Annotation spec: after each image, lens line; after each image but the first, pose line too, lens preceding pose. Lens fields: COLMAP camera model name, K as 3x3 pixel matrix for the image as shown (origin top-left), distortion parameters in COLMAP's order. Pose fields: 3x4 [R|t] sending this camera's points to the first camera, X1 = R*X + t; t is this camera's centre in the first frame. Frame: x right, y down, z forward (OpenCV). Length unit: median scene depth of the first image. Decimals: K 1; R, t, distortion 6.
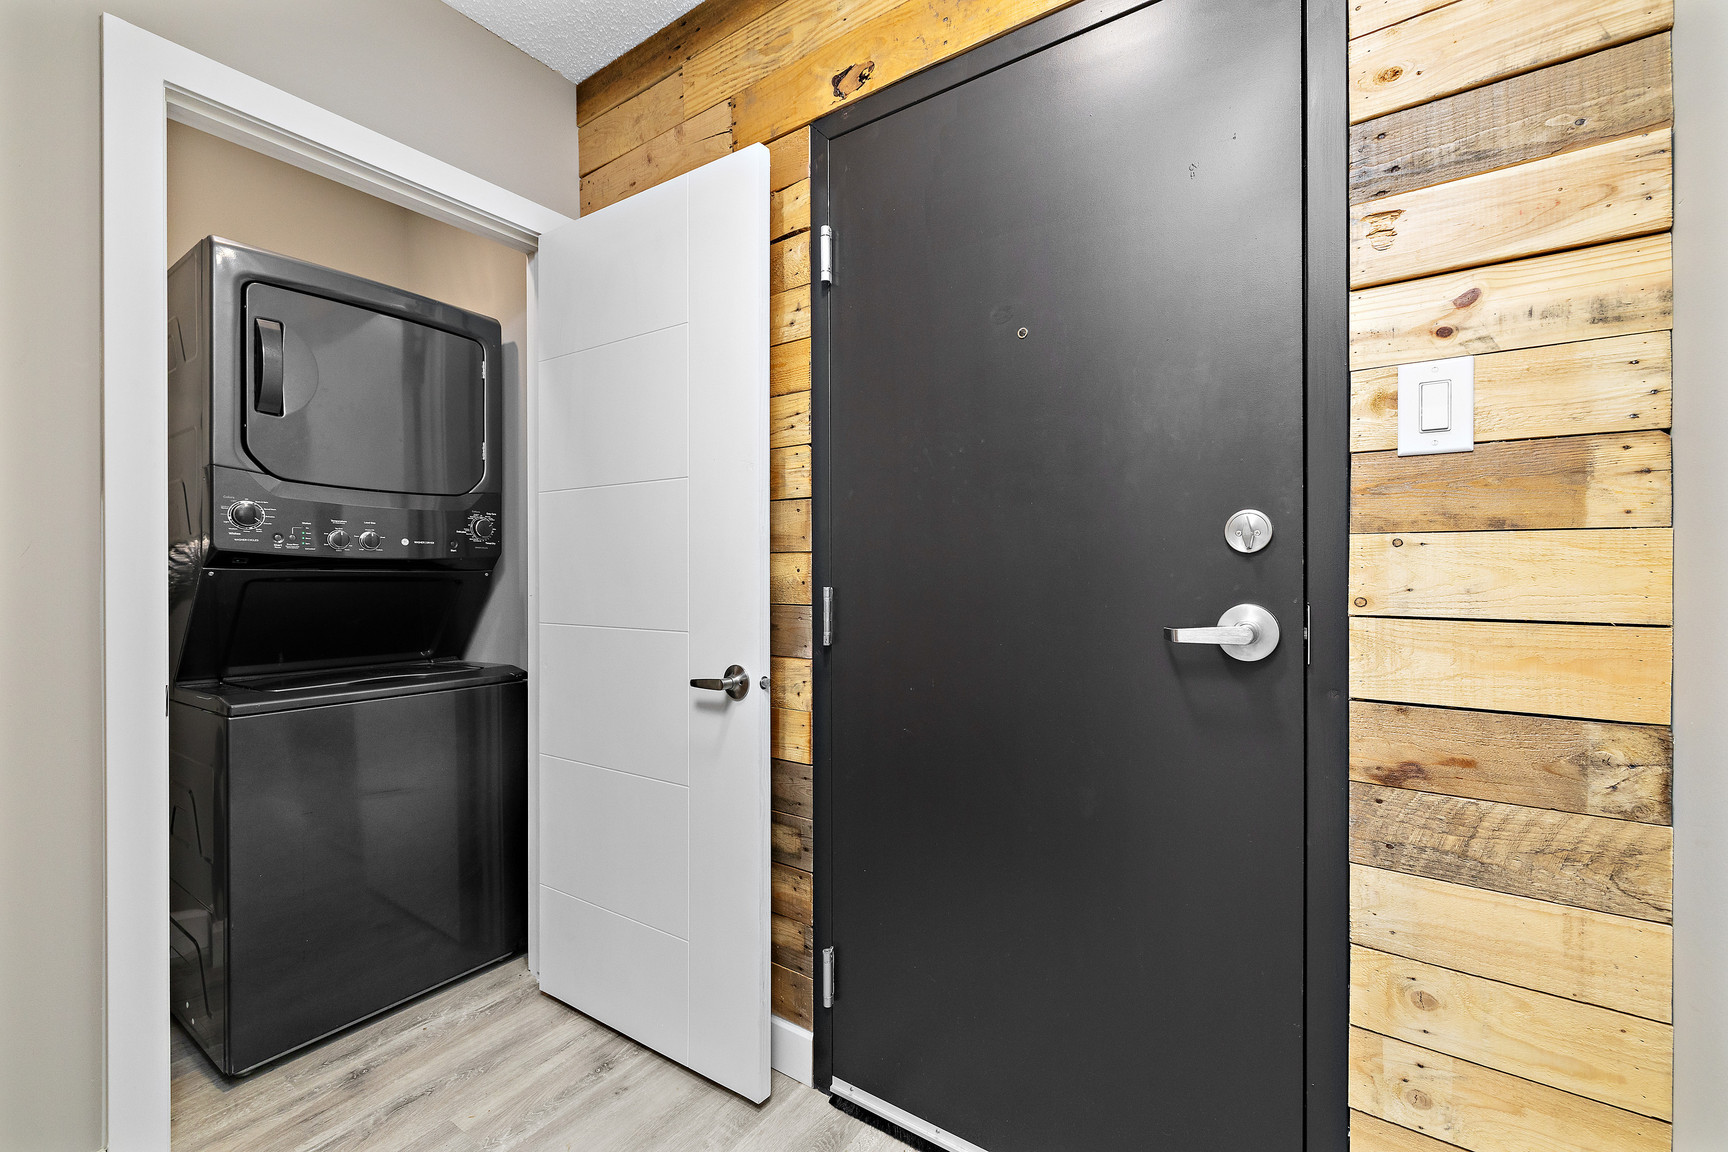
lens RADIAL K [[728.6, 0, 862.6], [0, 728.6, 578.8], [0, 0, 1]] dist [0.002090, 0.000074]
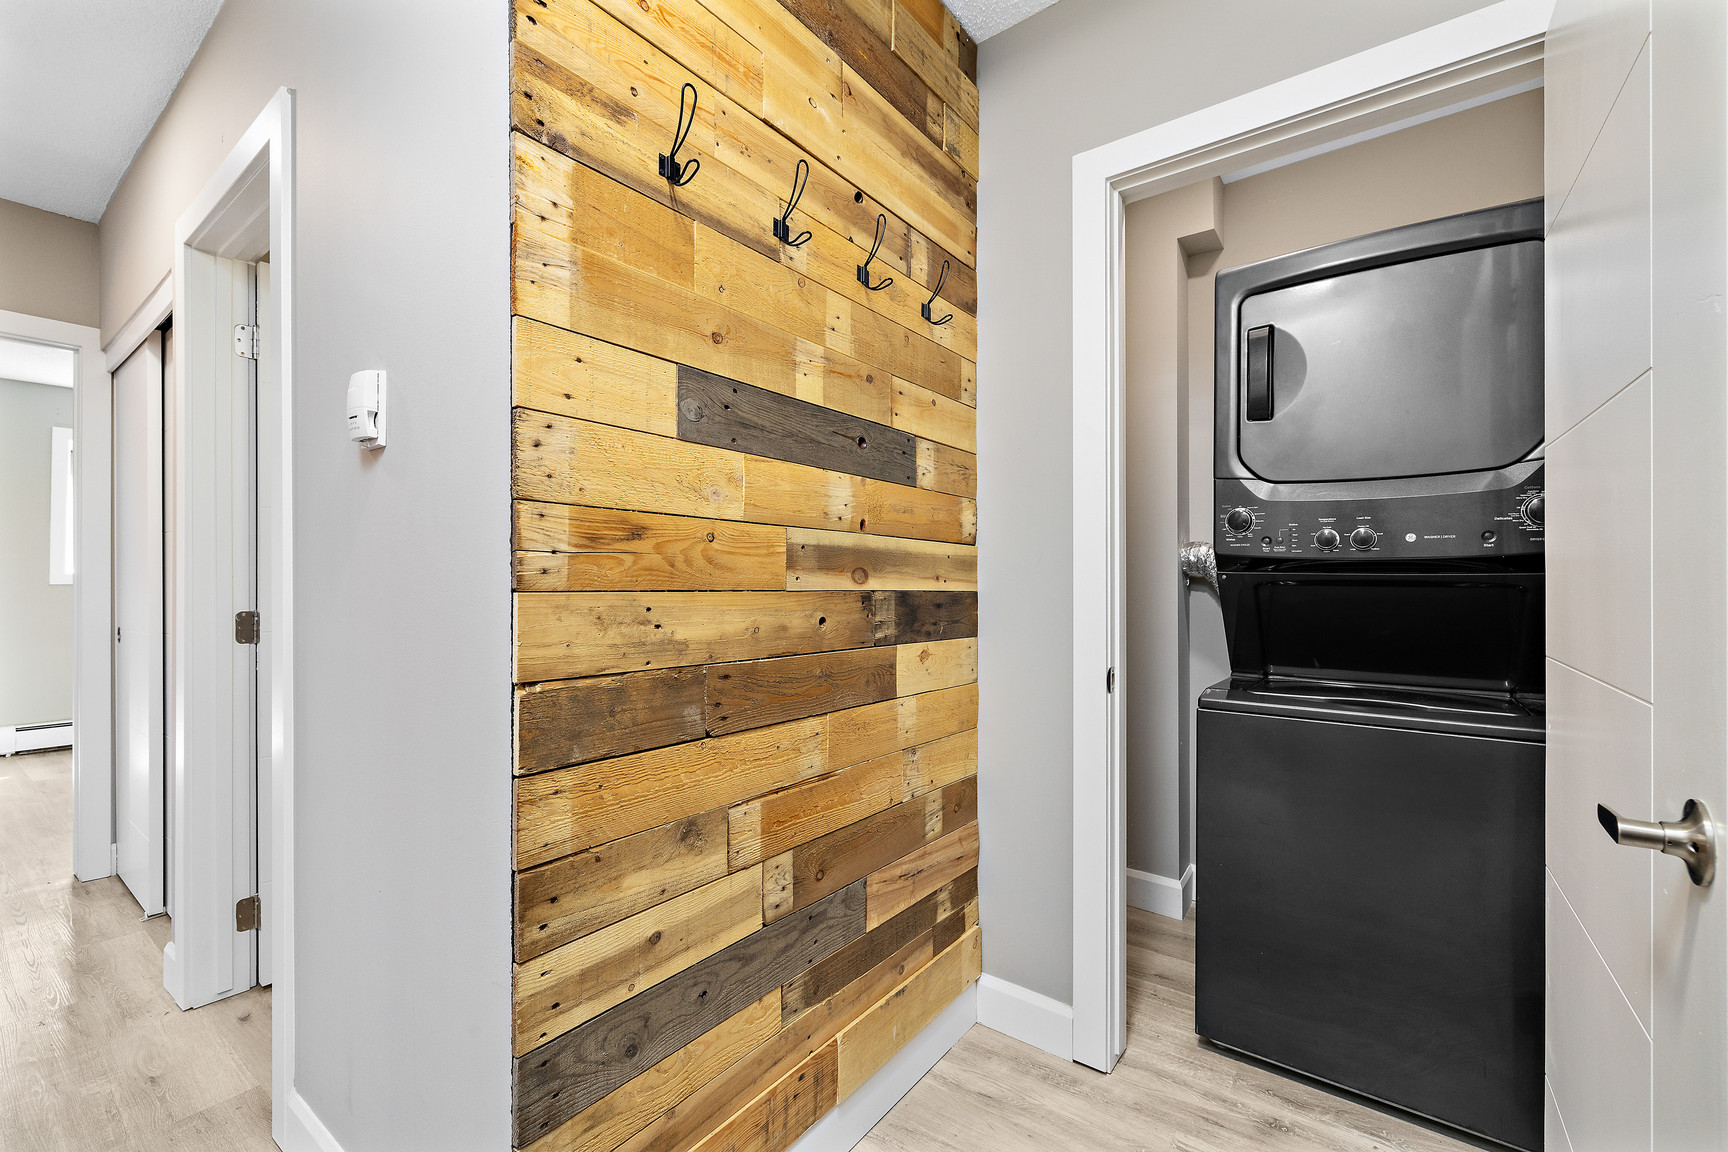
lens RADIAL K [[728.6, 0, 862.6], [0, 728.6, 578.8], [0, 0, 1]] dist [0.002090, 0.000074]
pose [[-0.034776, 0.003312, -0.999390, 0.227382], [-0.005666, 0.999978, 0.003511, -0.005122], [0.999379, 0.005784, -0.034757, 0.489986]]
